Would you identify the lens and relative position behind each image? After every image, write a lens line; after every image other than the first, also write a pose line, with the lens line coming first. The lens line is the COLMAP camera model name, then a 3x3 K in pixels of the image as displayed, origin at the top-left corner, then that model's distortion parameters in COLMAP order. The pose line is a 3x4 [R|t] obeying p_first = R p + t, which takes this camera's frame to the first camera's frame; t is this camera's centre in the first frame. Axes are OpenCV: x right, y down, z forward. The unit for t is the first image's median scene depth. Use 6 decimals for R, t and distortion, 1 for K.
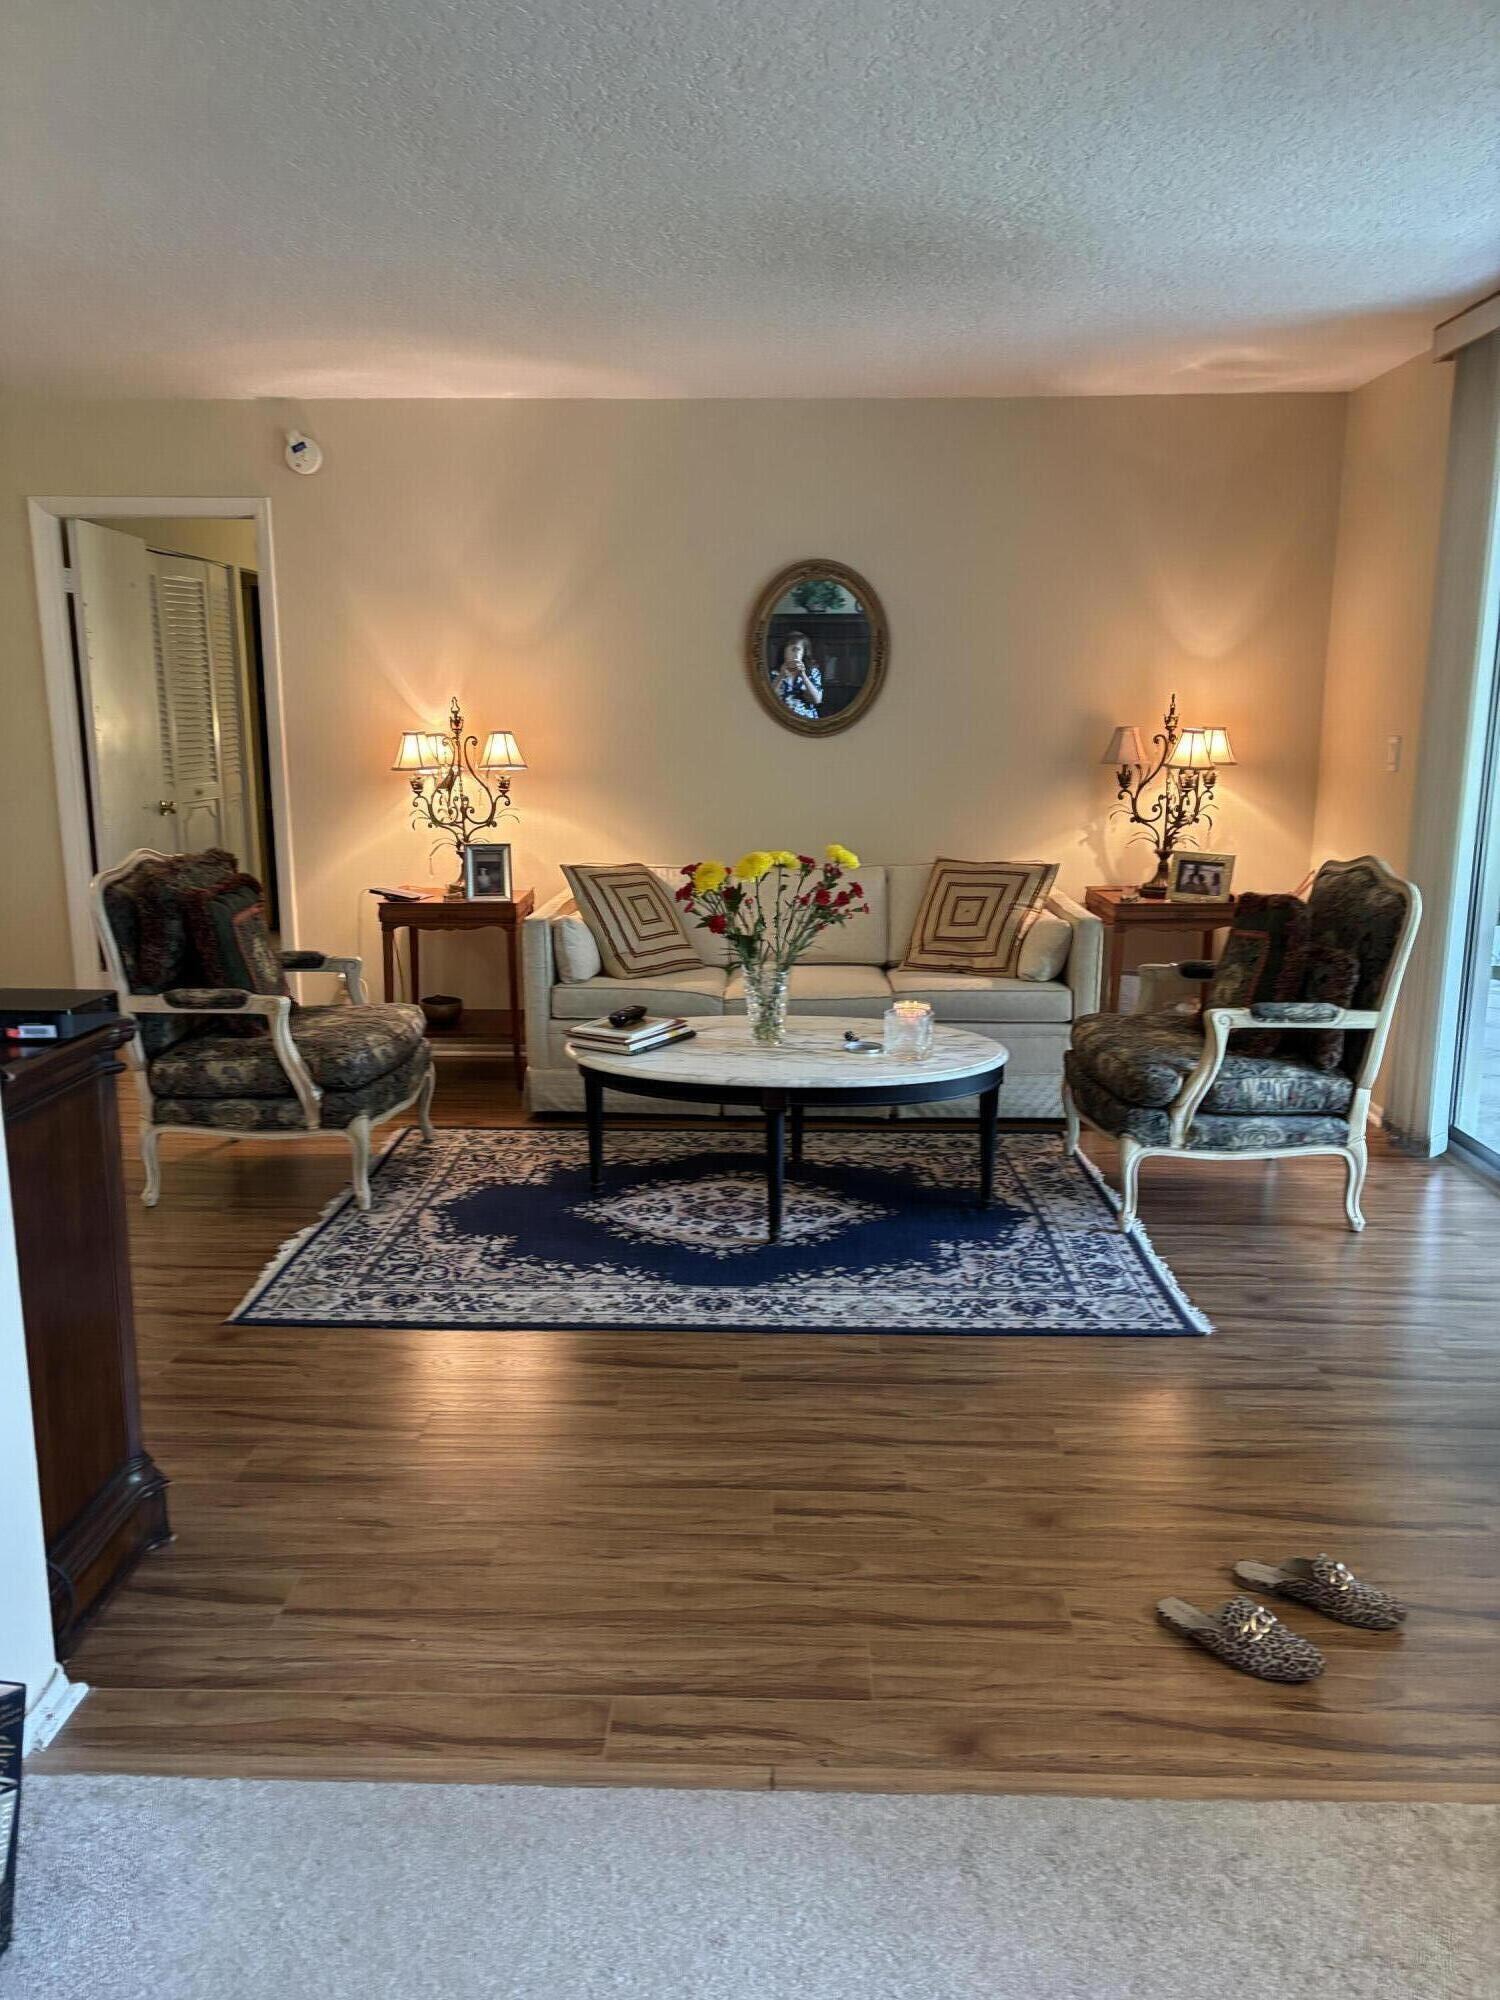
lens RADIAL K [[1527.1, 0, 750.0], [0, 1527.1, 1000.0], [0, 0, 1]] dist [0.024185, -0.010034]
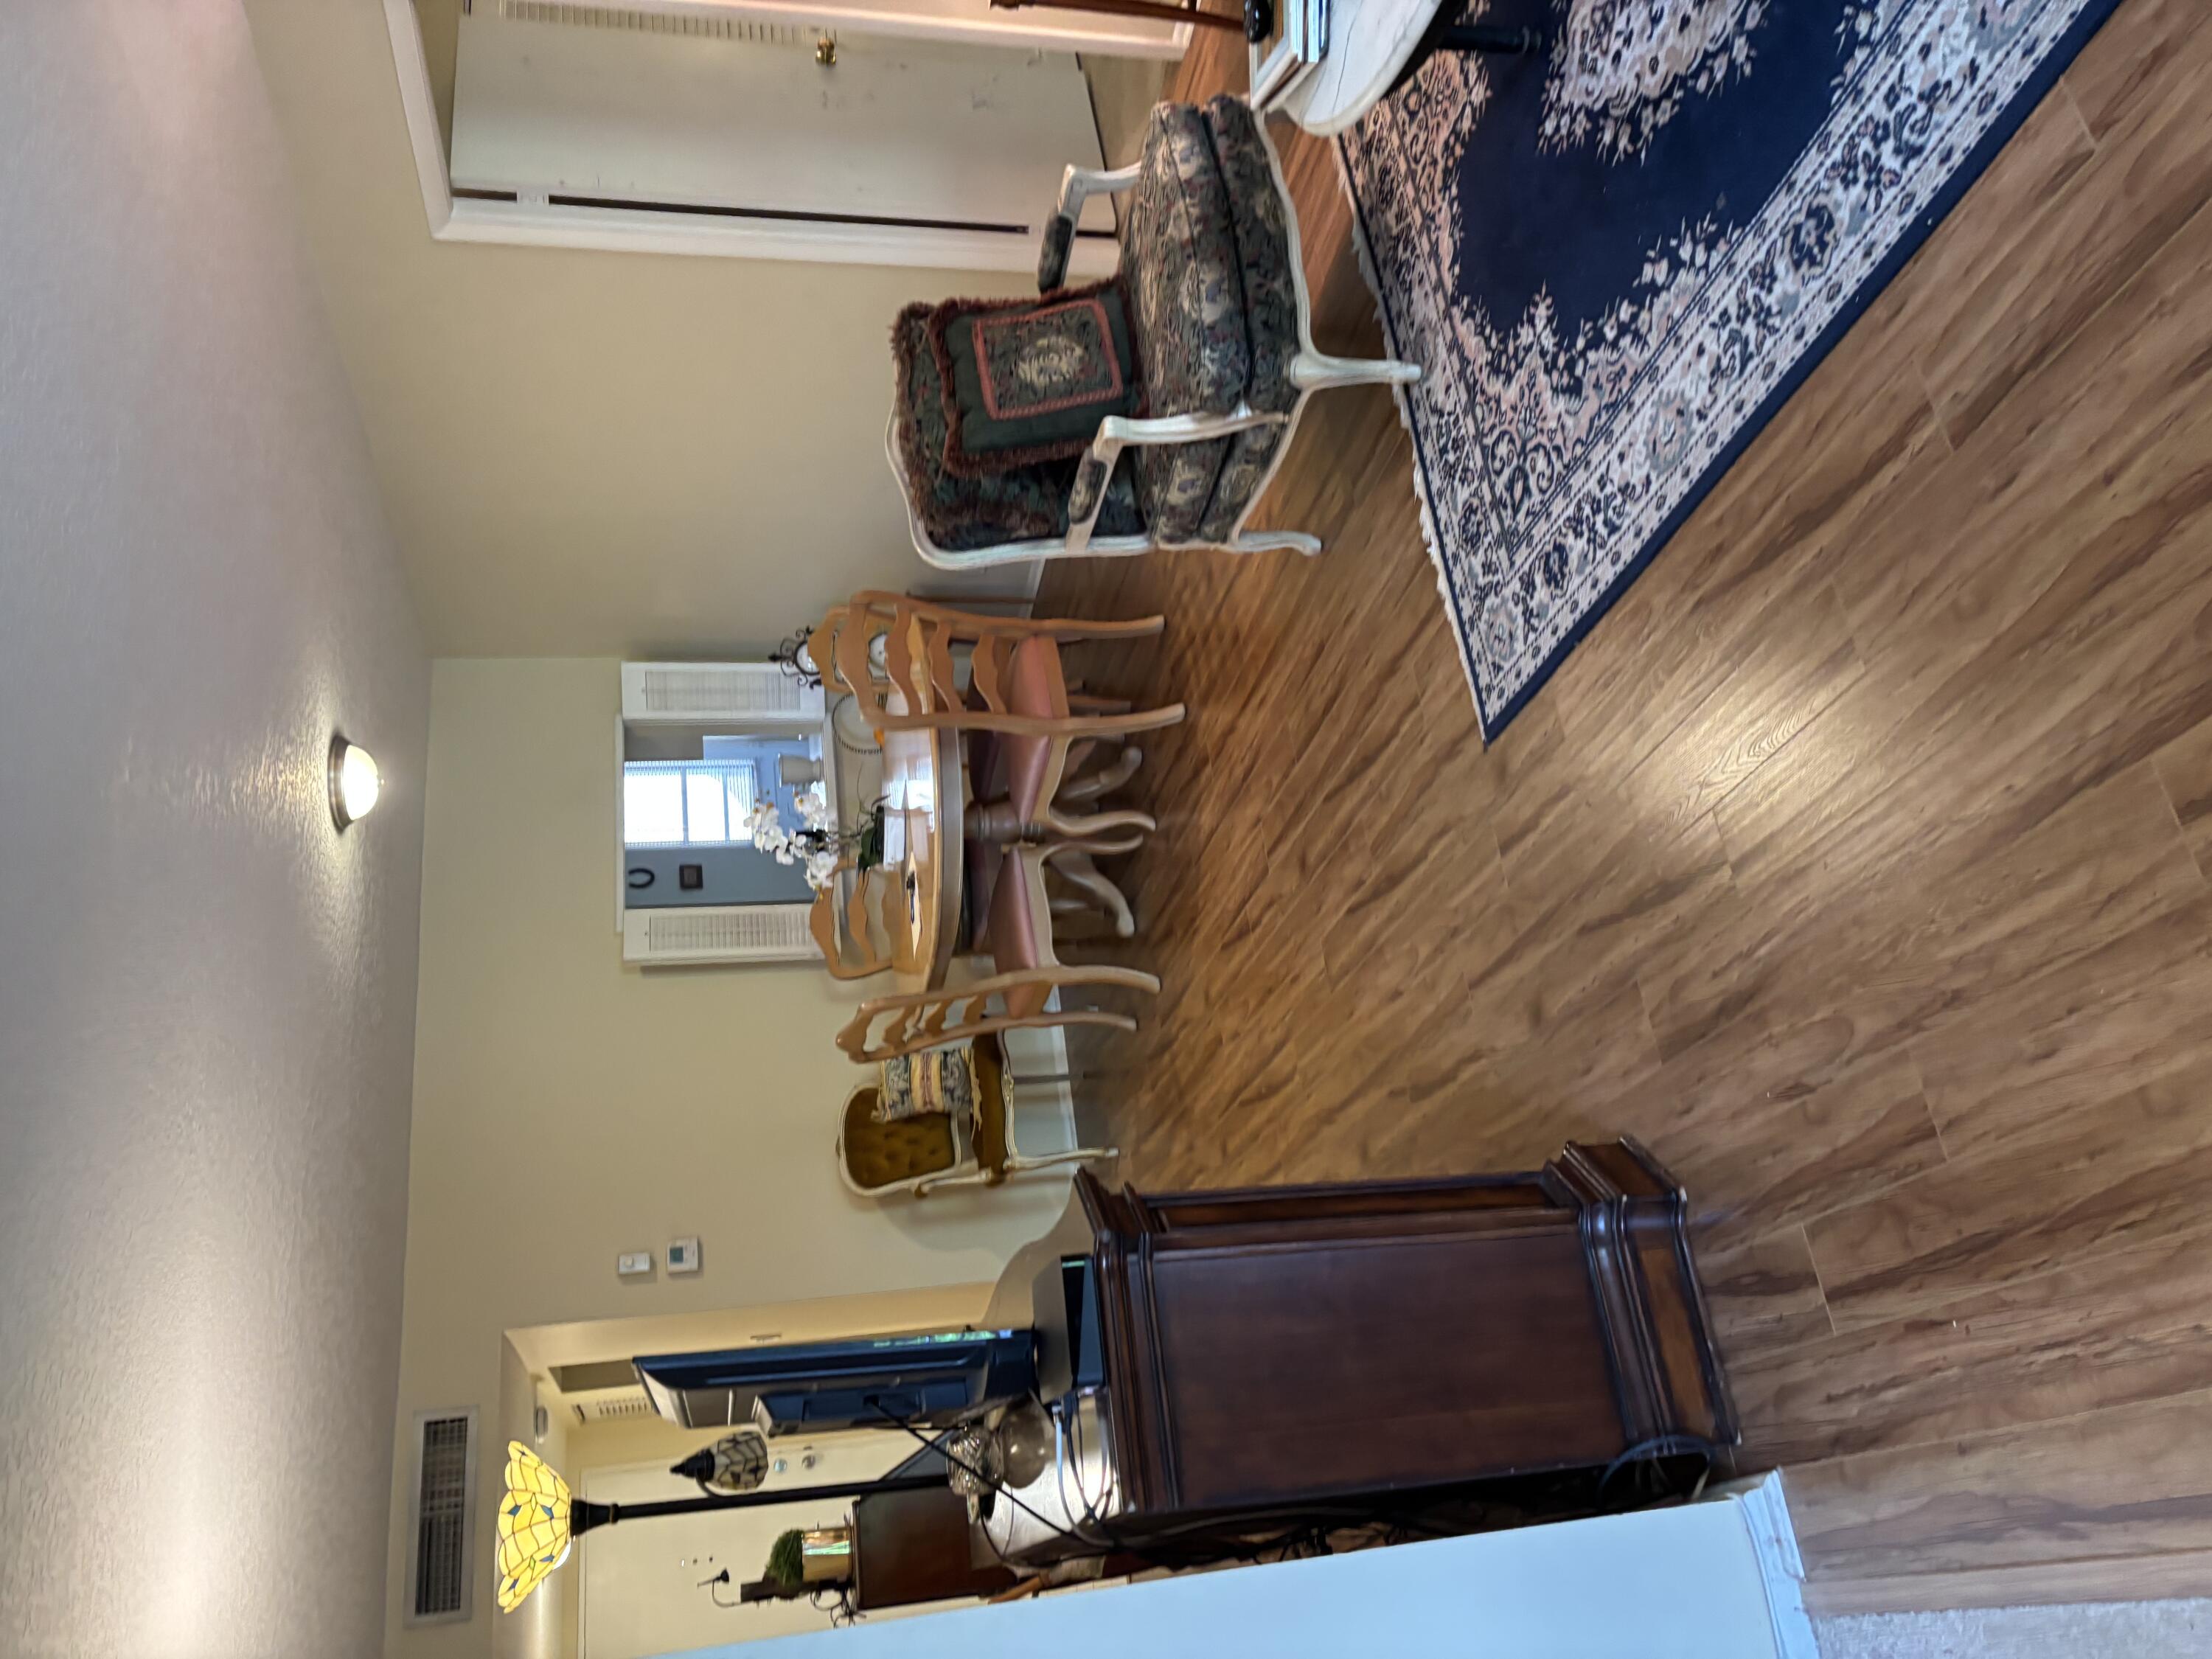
lens RADIAL K [[1689.0, 0, 1106.0], [0, 1689.0, 829.5], [0, 0, 1]] dist [0.024185, -0.010034]
pose [[0.193173, -0.442889, -0.875519, 0.379946], [0.979370, 0.140986, 0.144768, -0.108181], [0.059320, -0.885422, 0.460987, 0.547883]]
